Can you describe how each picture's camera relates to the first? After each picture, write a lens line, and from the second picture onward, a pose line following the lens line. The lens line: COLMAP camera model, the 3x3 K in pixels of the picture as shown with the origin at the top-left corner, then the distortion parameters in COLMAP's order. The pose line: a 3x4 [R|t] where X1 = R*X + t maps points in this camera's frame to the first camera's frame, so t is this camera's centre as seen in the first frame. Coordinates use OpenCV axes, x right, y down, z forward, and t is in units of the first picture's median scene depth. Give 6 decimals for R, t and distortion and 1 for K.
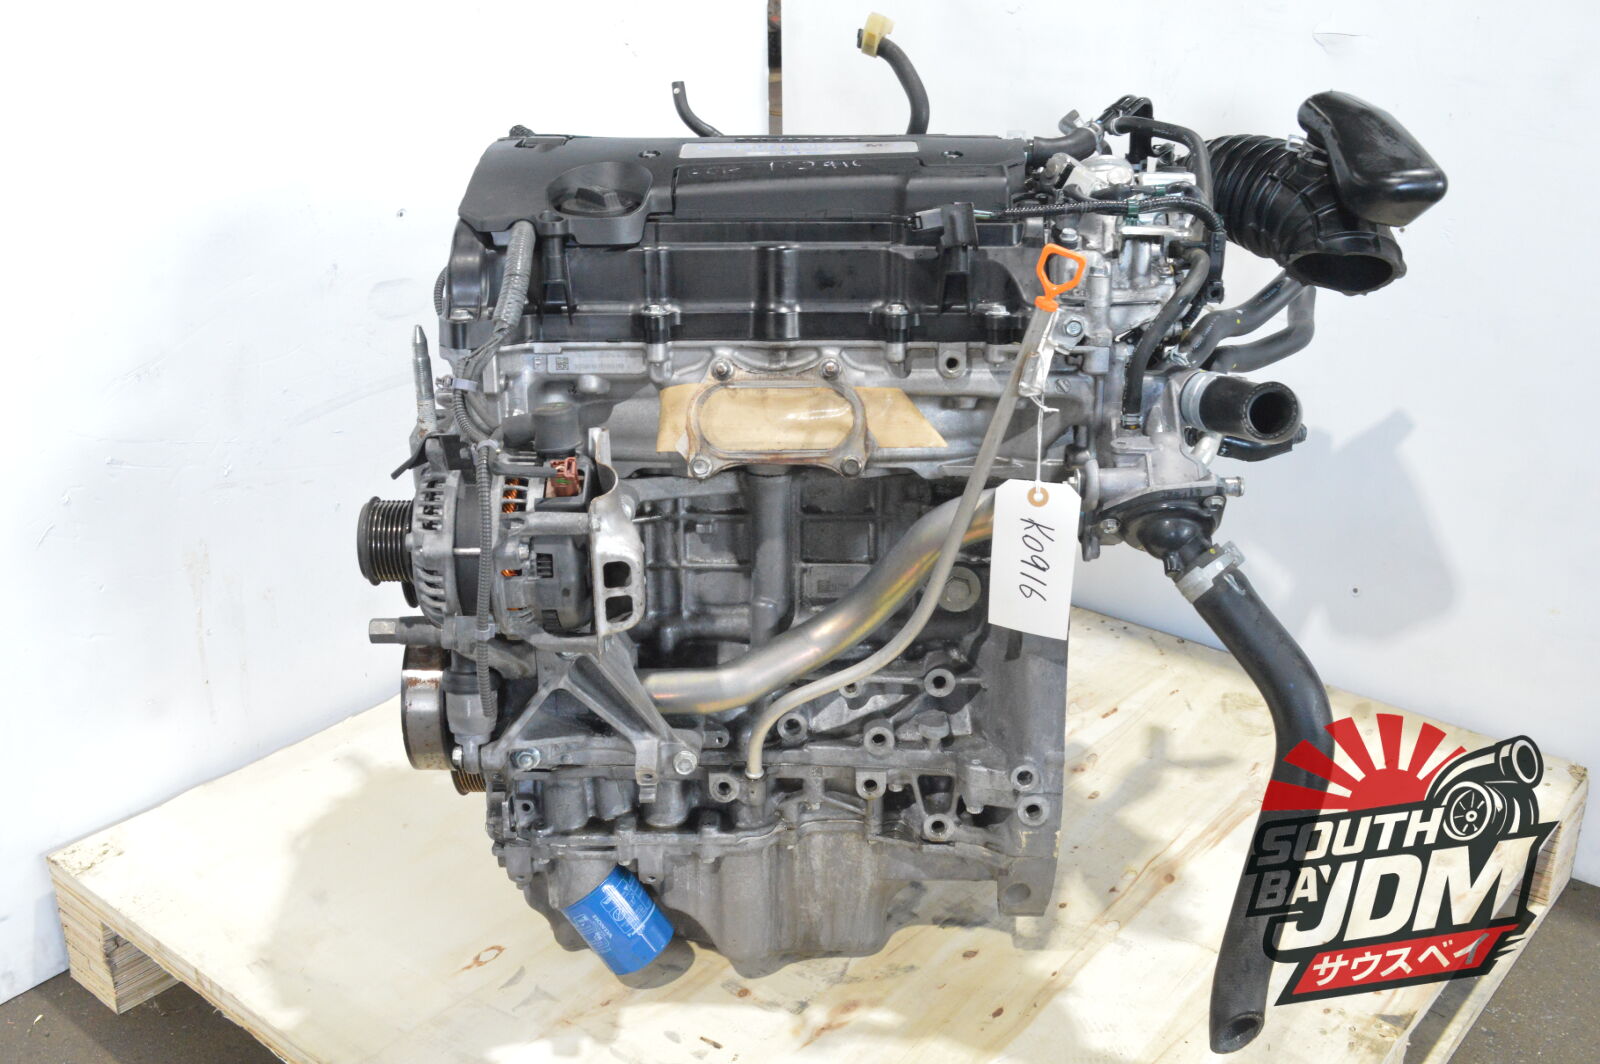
lens RADIAL K [[1682.1, 0, 797.4], [0, 1682.1, 537.5], [0, 0, 1]] dist [-0.056864, 0.000000]
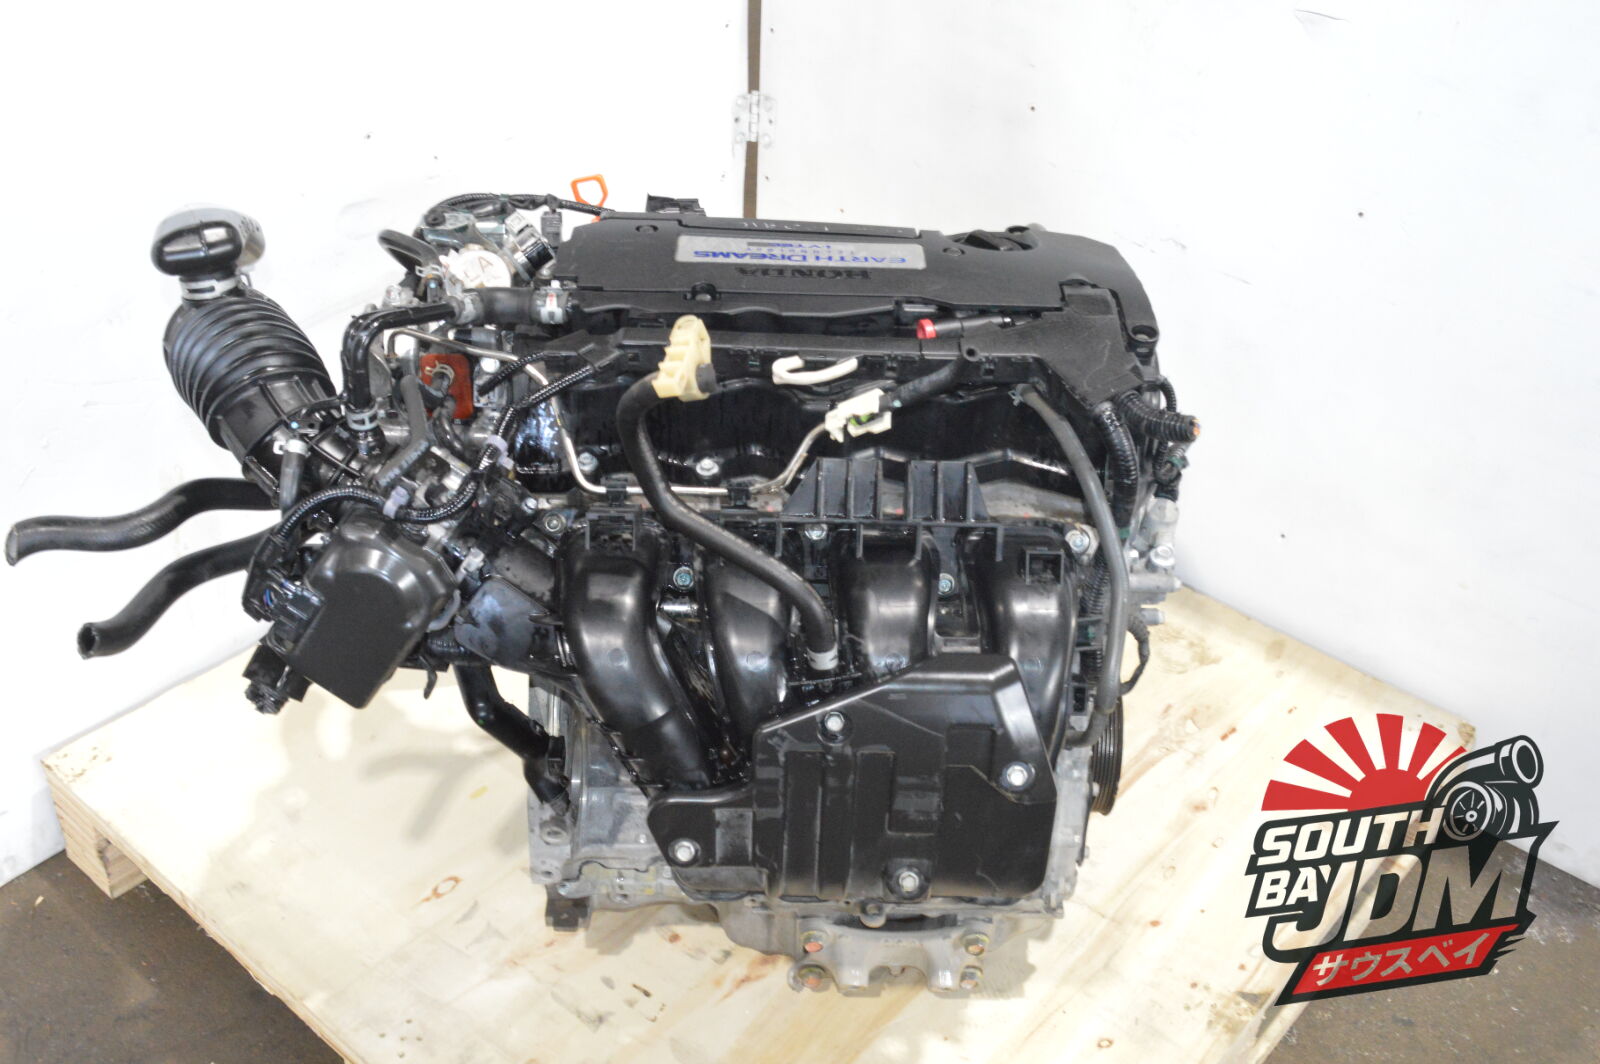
lens RADIAL K [[1682.1, 0, 797.2], [0, 1682.1, 541.5], [0, 0, 1]] dist [-0.056864, 0.000000]
pose [[0.998810, 0.047700, 0.010142, 0.025190], [-0.048766, 0.976204, 0.211300, -0.220552], [0.000178, -0.211543, 0.977369, -0.032255]]
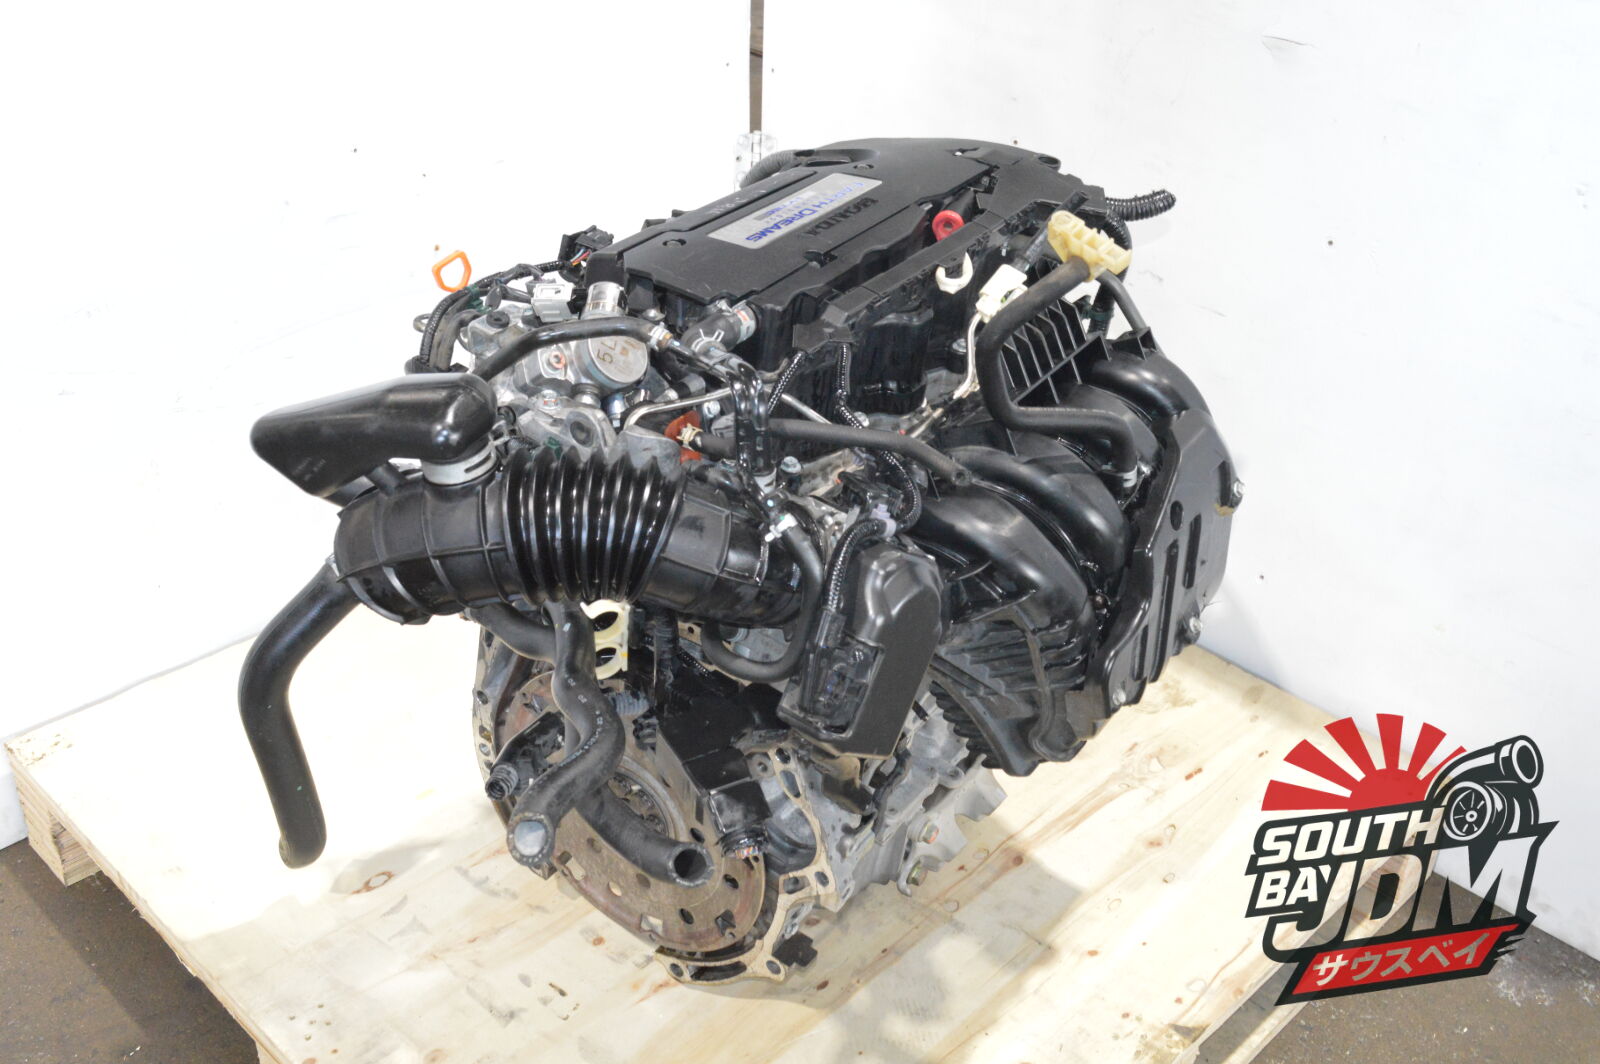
lens RADIAL K [[1682.1, 0, 796.1], [0, 1682.1, 543.7], [0, 0, 1]] dist [-0.056864, 0.000000]
pose [[0.995119, 0.081958, -0.054964, 0.133736], [-0.072888, 0.985920, 0.150499, -0.157764], [0.066525, -0.145758, 0.987081, -0.038197]]
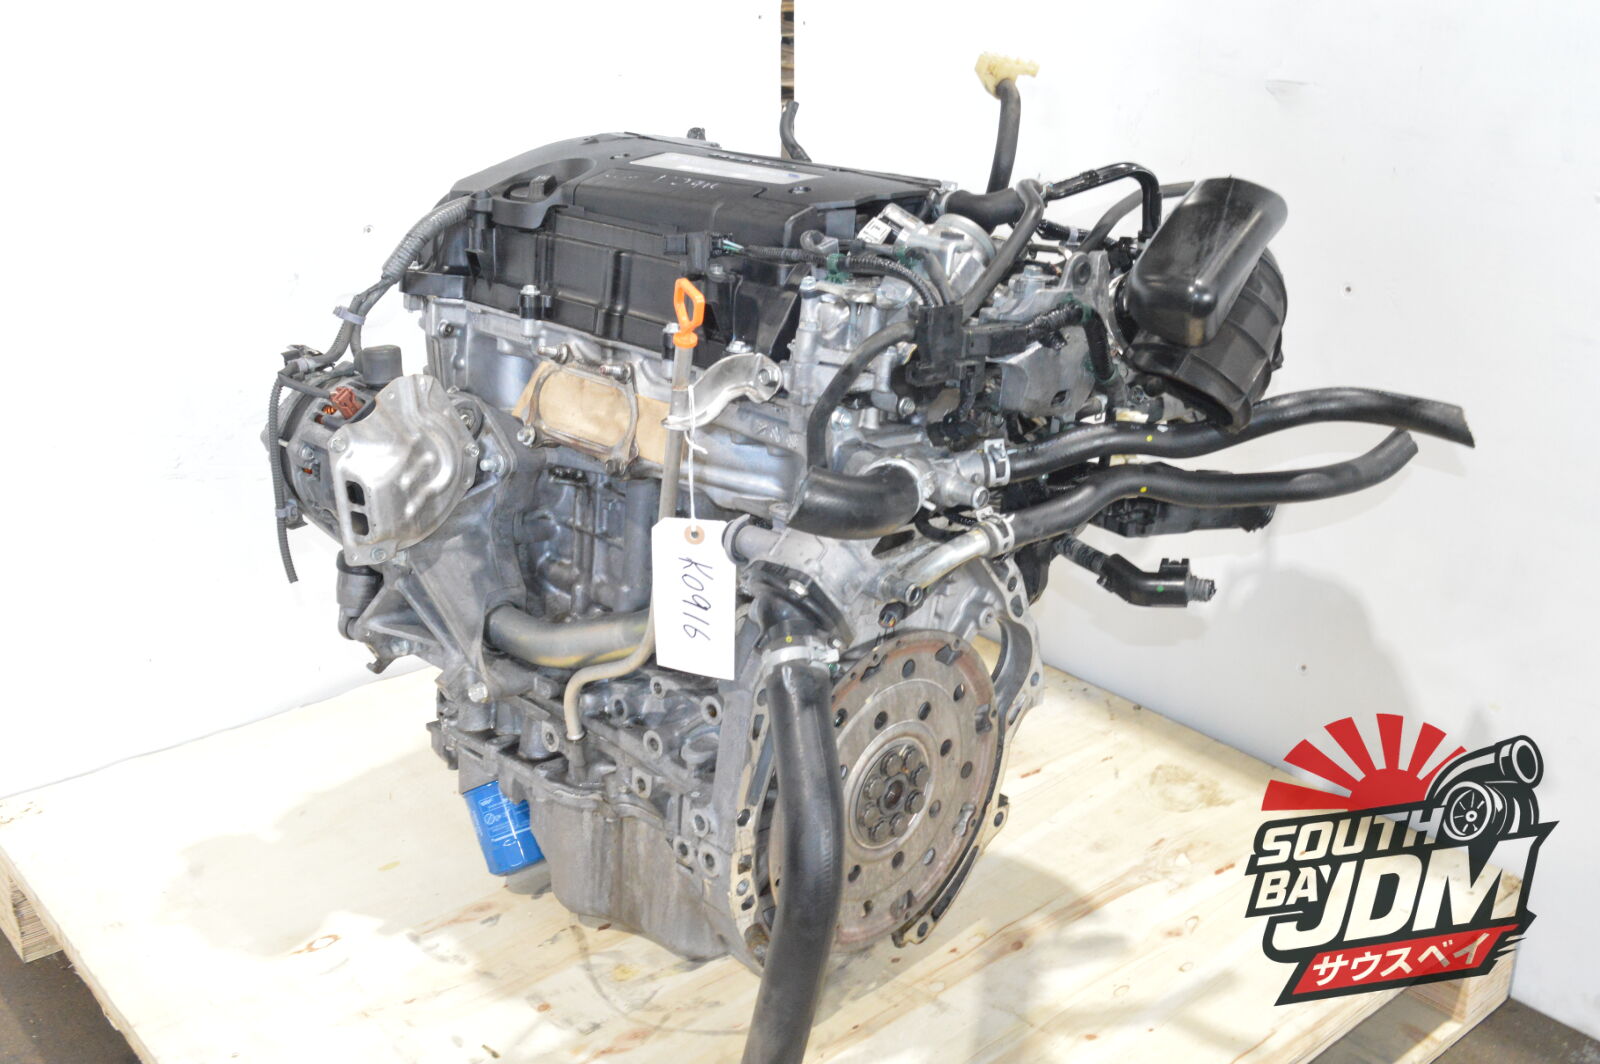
lens RADIAL K [[1682.1, 0, 794.2], [0, 1682.1, 541.4], [0, 0, 1]] dist [-0.056864, 0.000000]
pose [[0.984324, 0.072511, -0.160772, 0.252786], [-0.076439, 0.996905, -0.018374, -0.000780], [0.158942, 0.030375, 0.986821, 0.022325]]
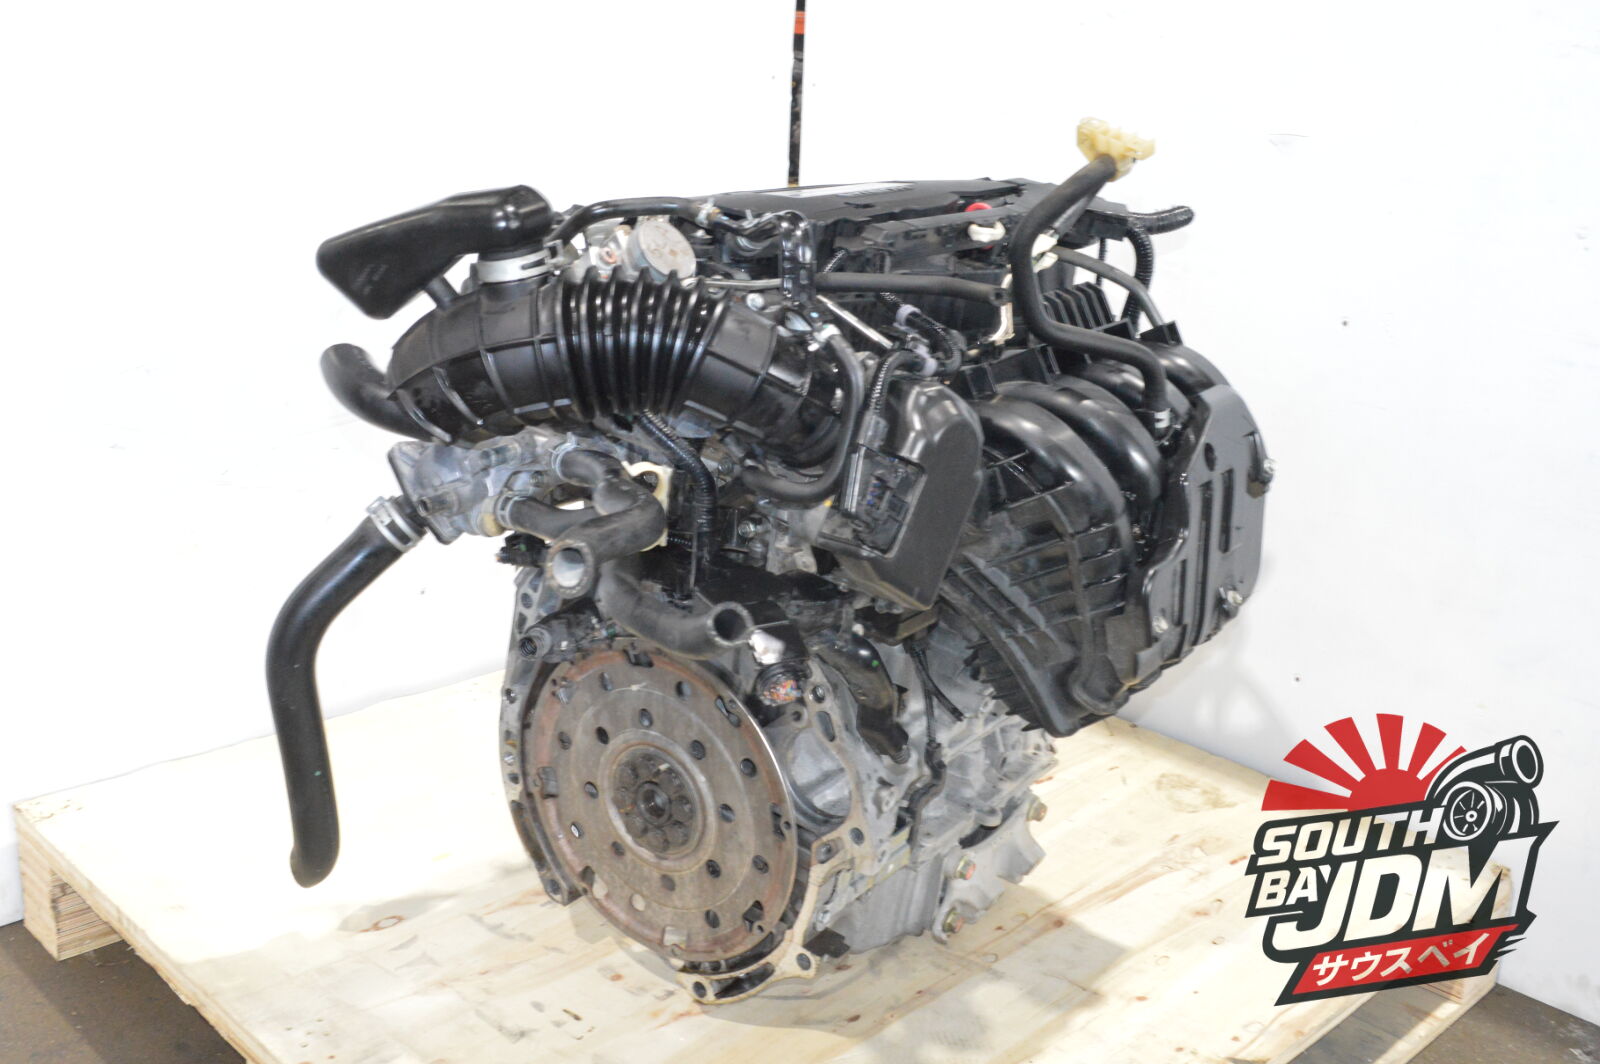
lens RADIAL K [[1682.1, 0, 794.2], [0, 1682.1, 541.8], [0, 0, 1]] dist [-0.056864, 0.000000]
pose [[0.993274, 0.076612, -0.086823, 0.144143], [-0.085060, 0.991527, -0.098183, 0.094471], [0.078565, 0.104907, 0.991374, -0.048492]]
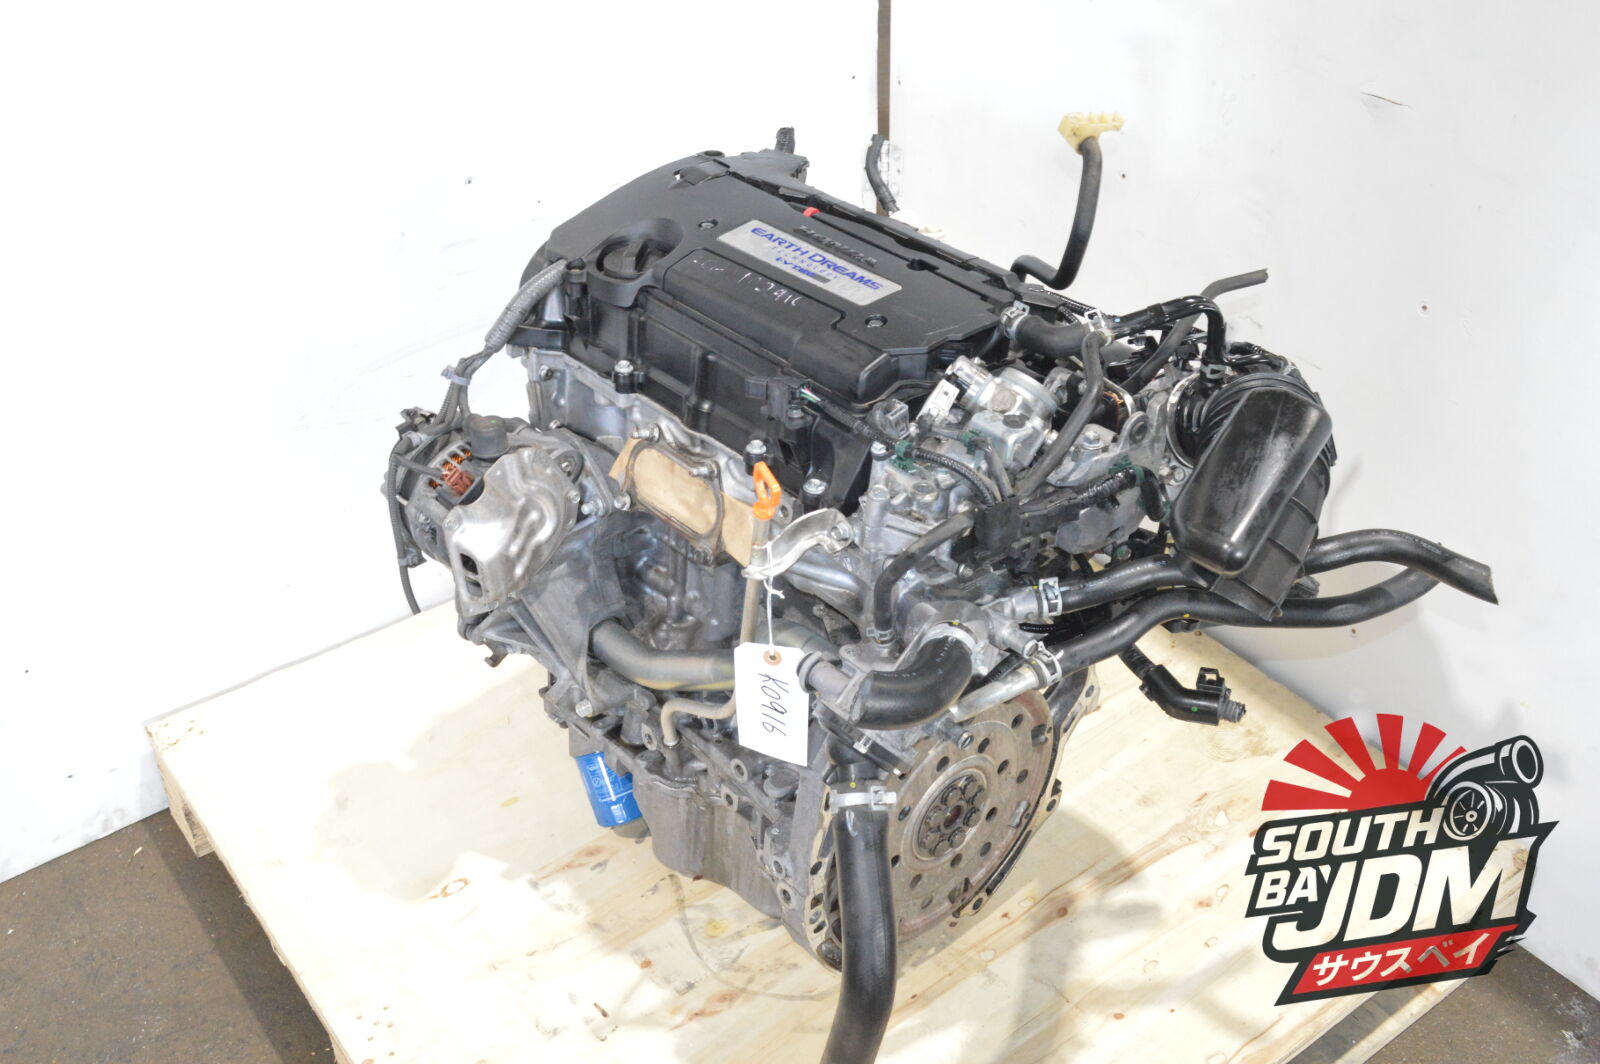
lens RADIAL K [[1682.1, 0, 789.7], [0, 1682.1, 542.1], [0, 0, 1]] dist [-0.056864, 0.000000]
pose [[0.970202, 0.132873, -0.202617, 0.258074], [-0.084782, 0.969529, 0.229836, -0.285575], [0.226982, -0.205809, 0.951904, -0.028809]]
